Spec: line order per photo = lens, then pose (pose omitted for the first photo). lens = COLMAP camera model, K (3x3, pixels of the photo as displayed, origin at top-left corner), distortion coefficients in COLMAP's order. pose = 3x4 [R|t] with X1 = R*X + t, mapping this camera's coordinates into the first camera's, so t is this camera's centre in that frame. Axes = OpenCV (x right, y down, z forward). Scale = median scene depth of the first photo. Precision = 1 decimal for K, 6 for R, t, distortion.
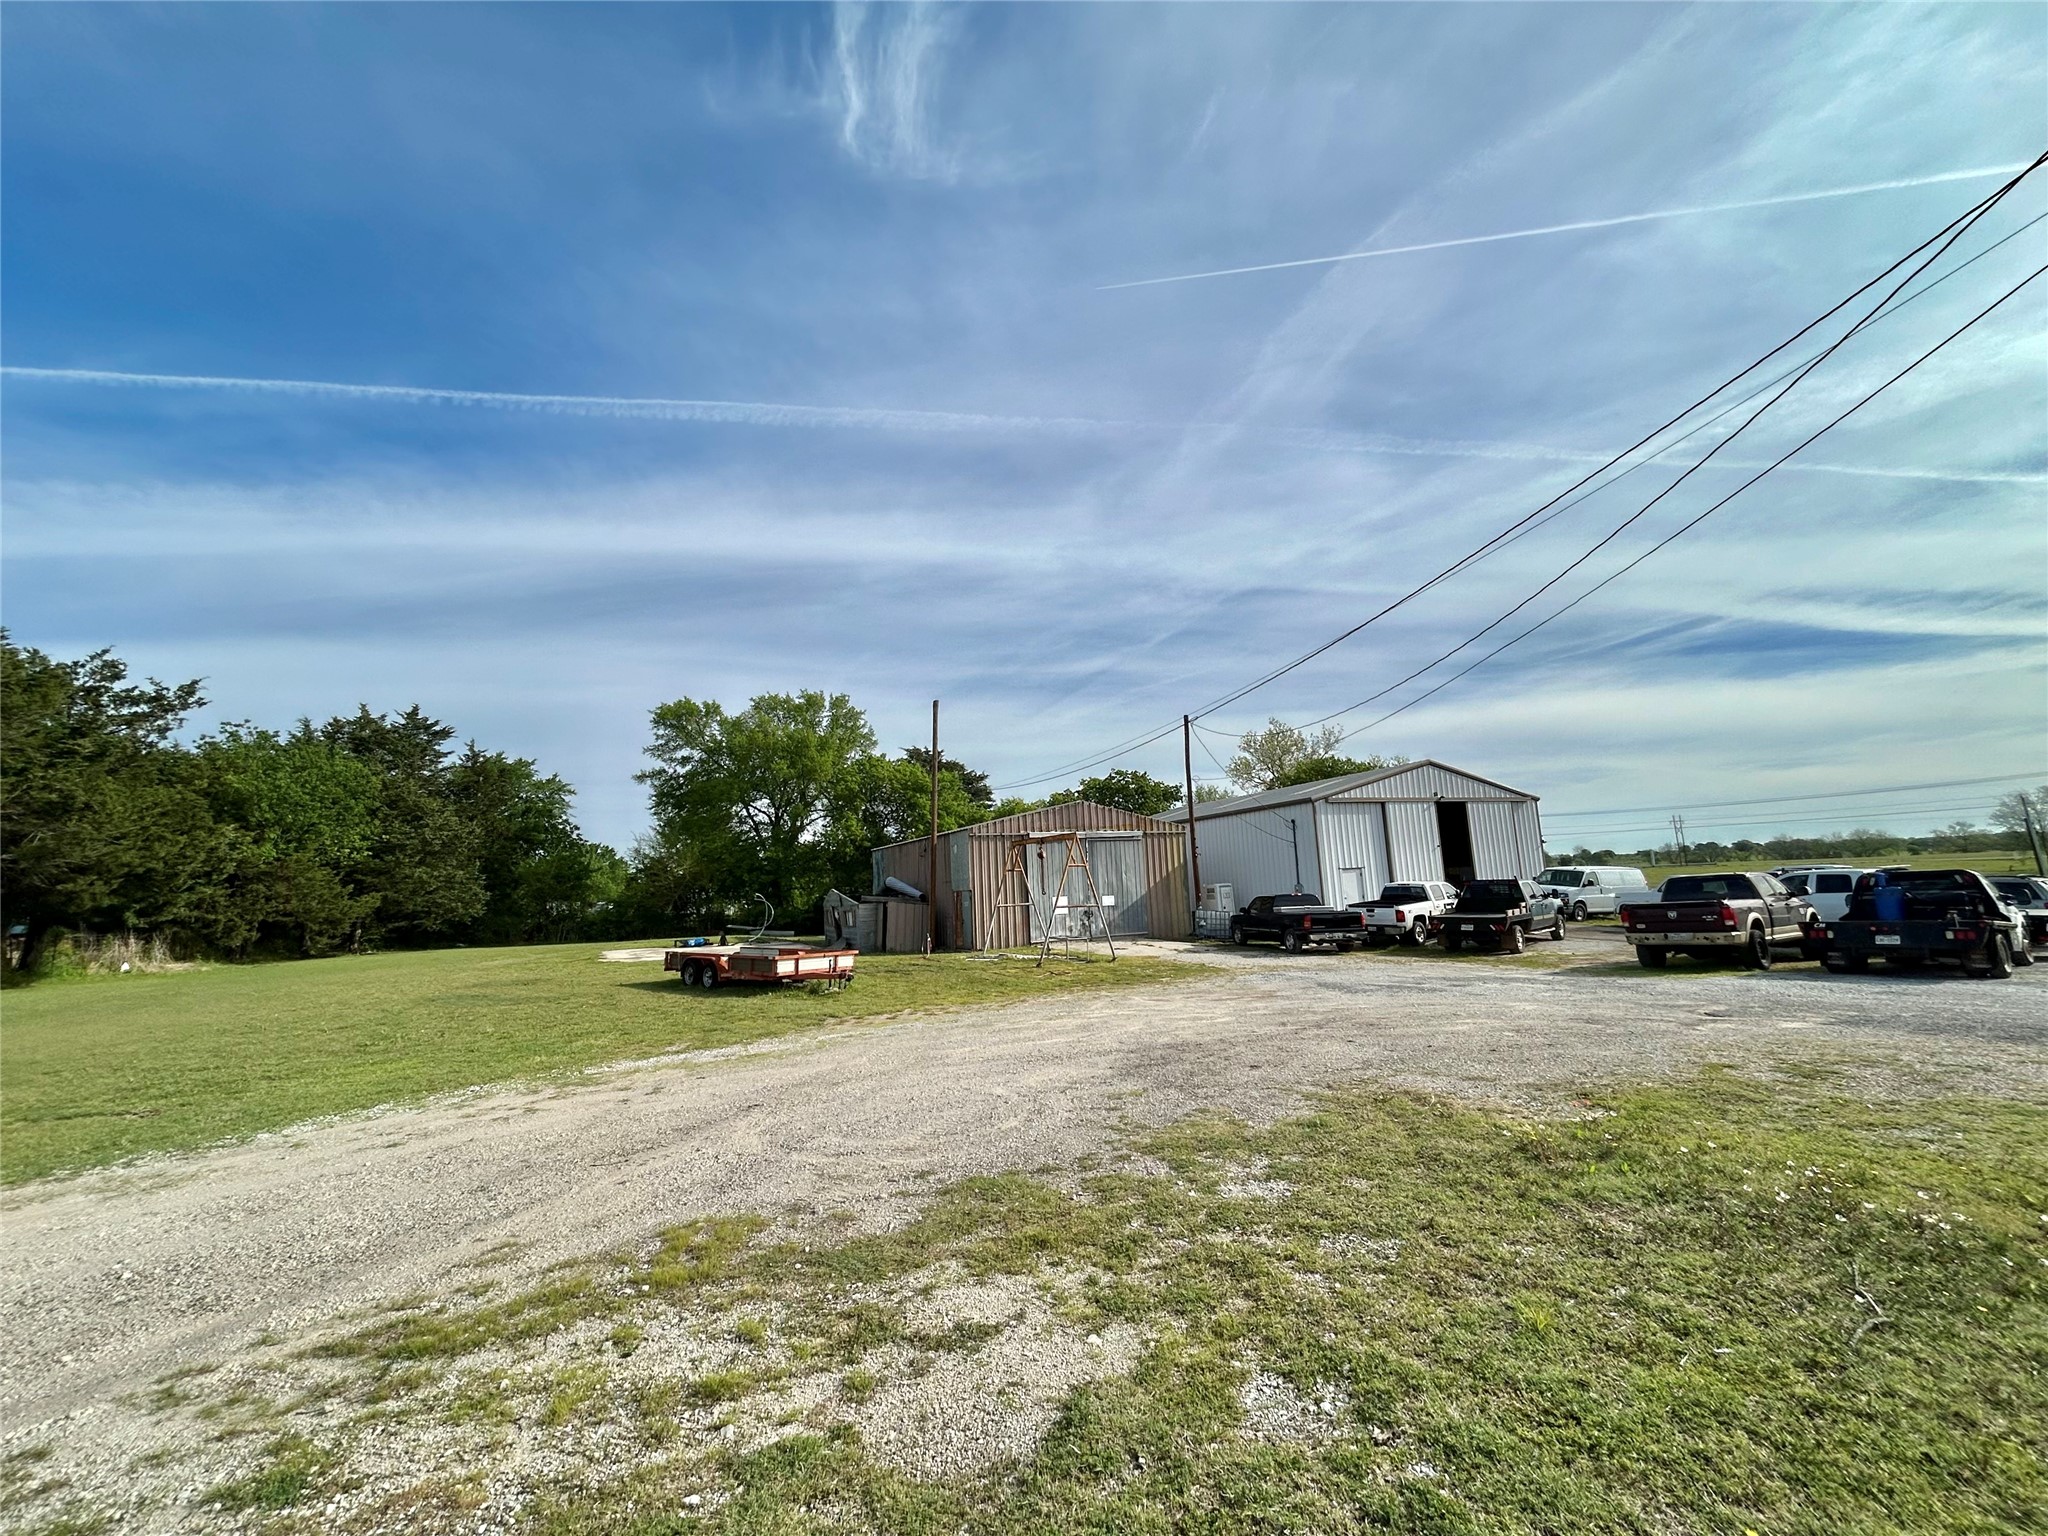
lens RADIAL K [[826.1, 0, 1028.7], [0, 826.1, 801.9], [0, 0, 1]] dist [0.002675, 0.000195]
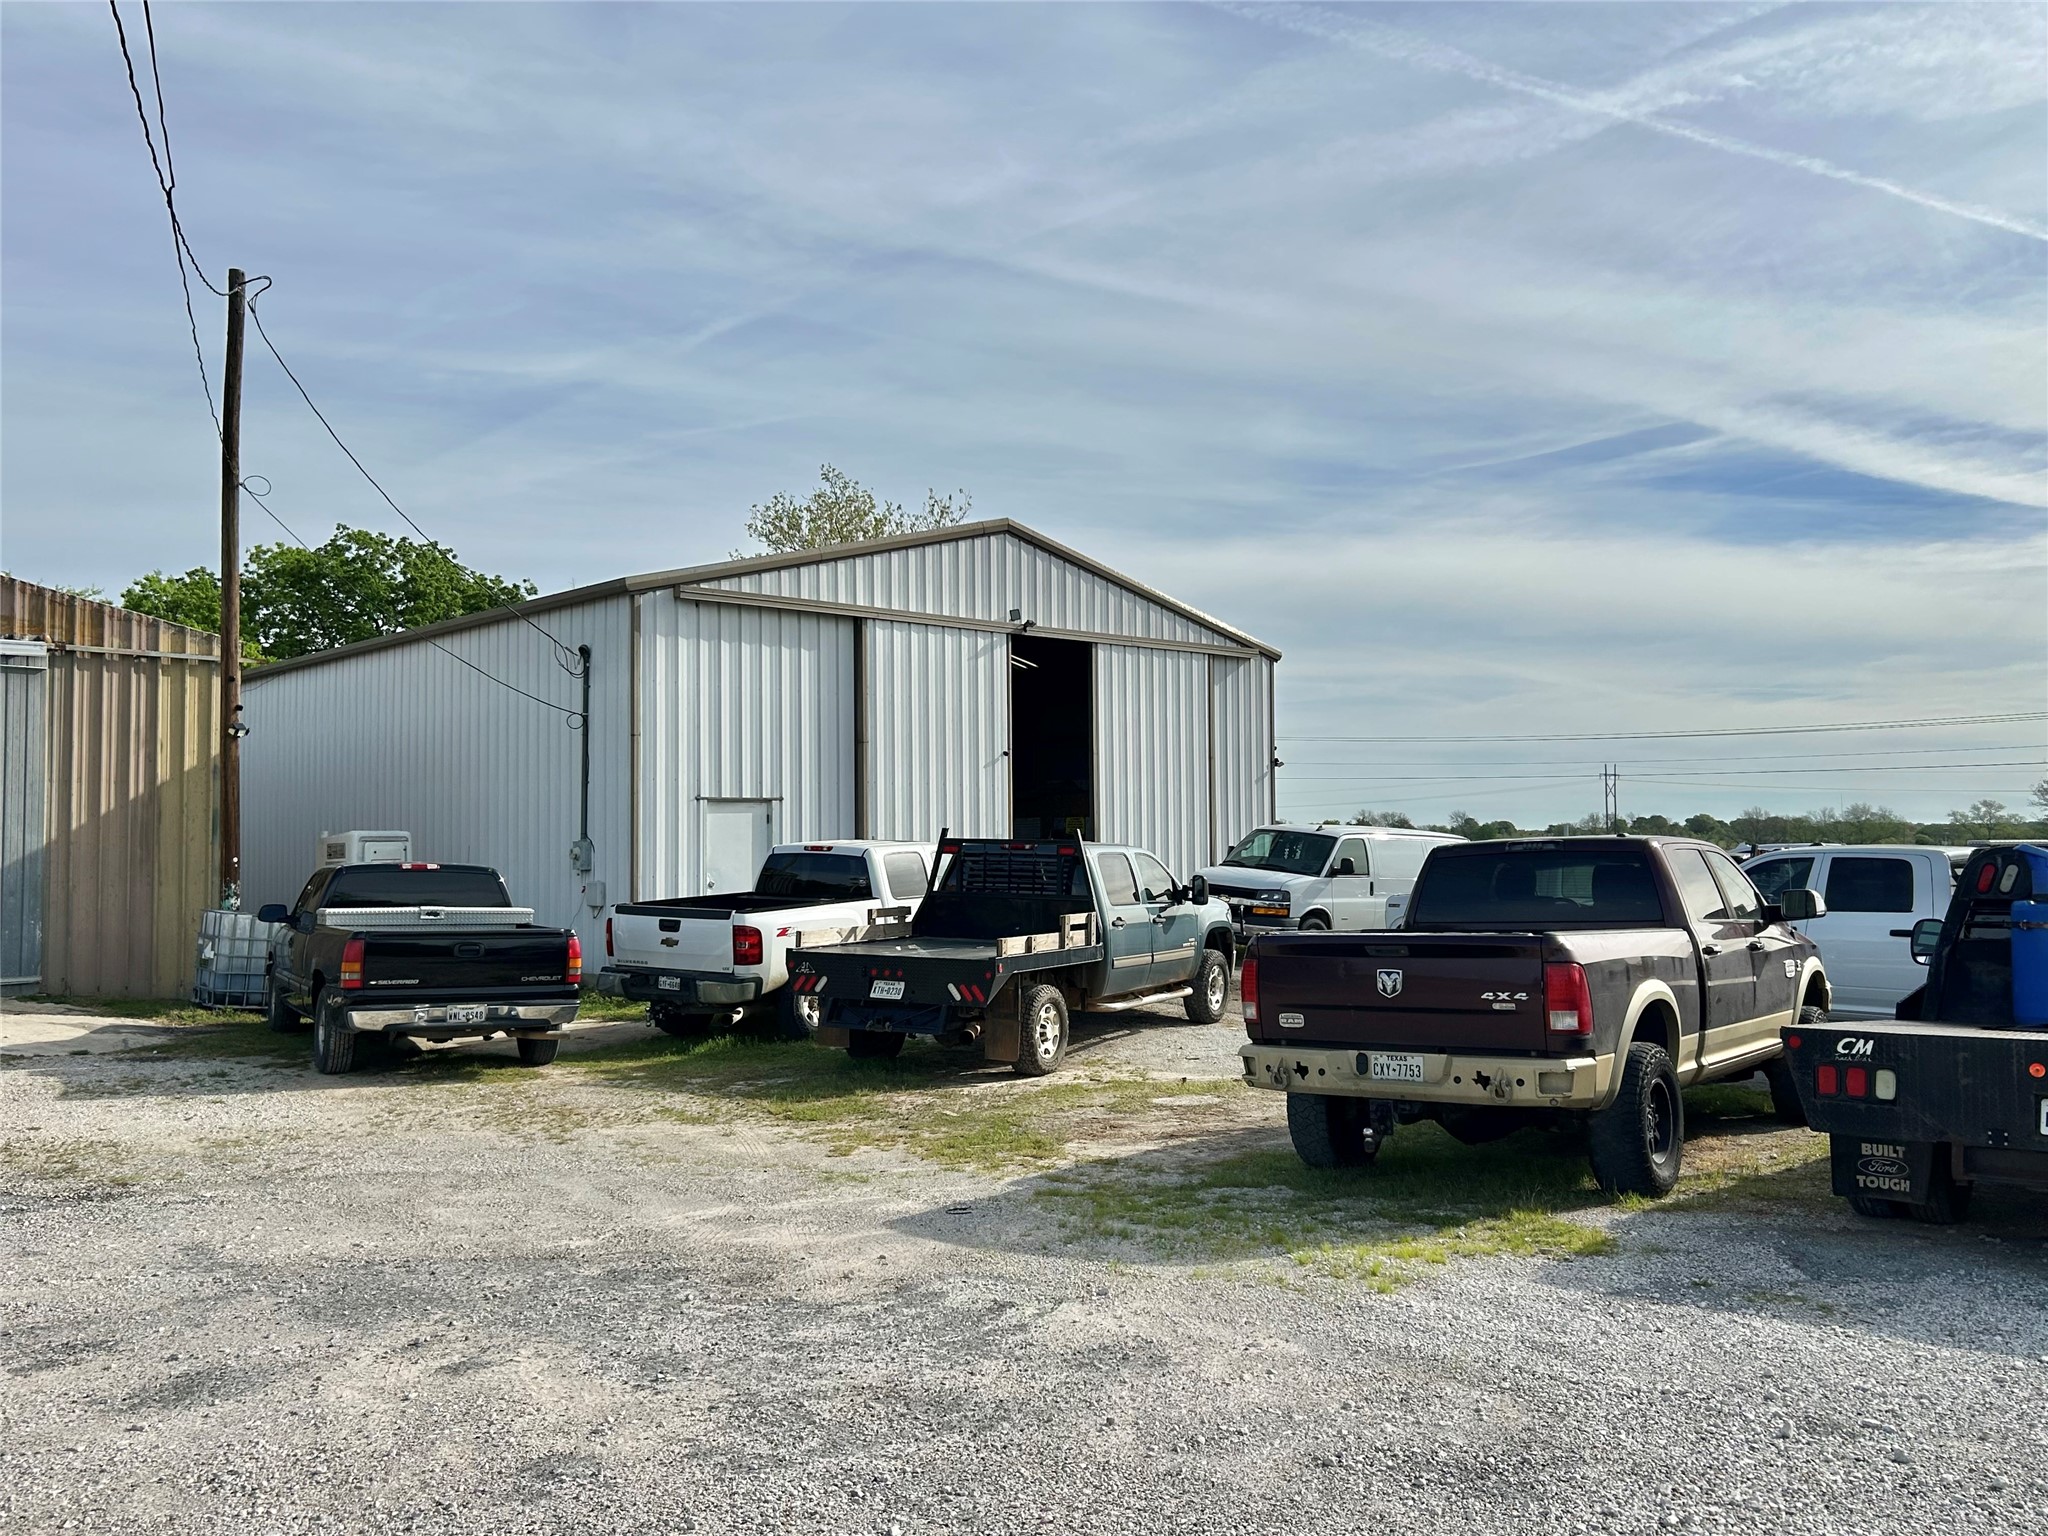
lens RADIAL K [[1674.1, 0, 1020.4], [0, 1674.1, 769.1], [0, 0, 1]] dist [0.051743, 0.002163]
pose [[0.945014, 0.053847, 0.322567, 0.338062], [-0.070393, 0.996723, 0.039841, 0.038959], [-0.319364, -0.060357, 0.945708, 0.370679]]
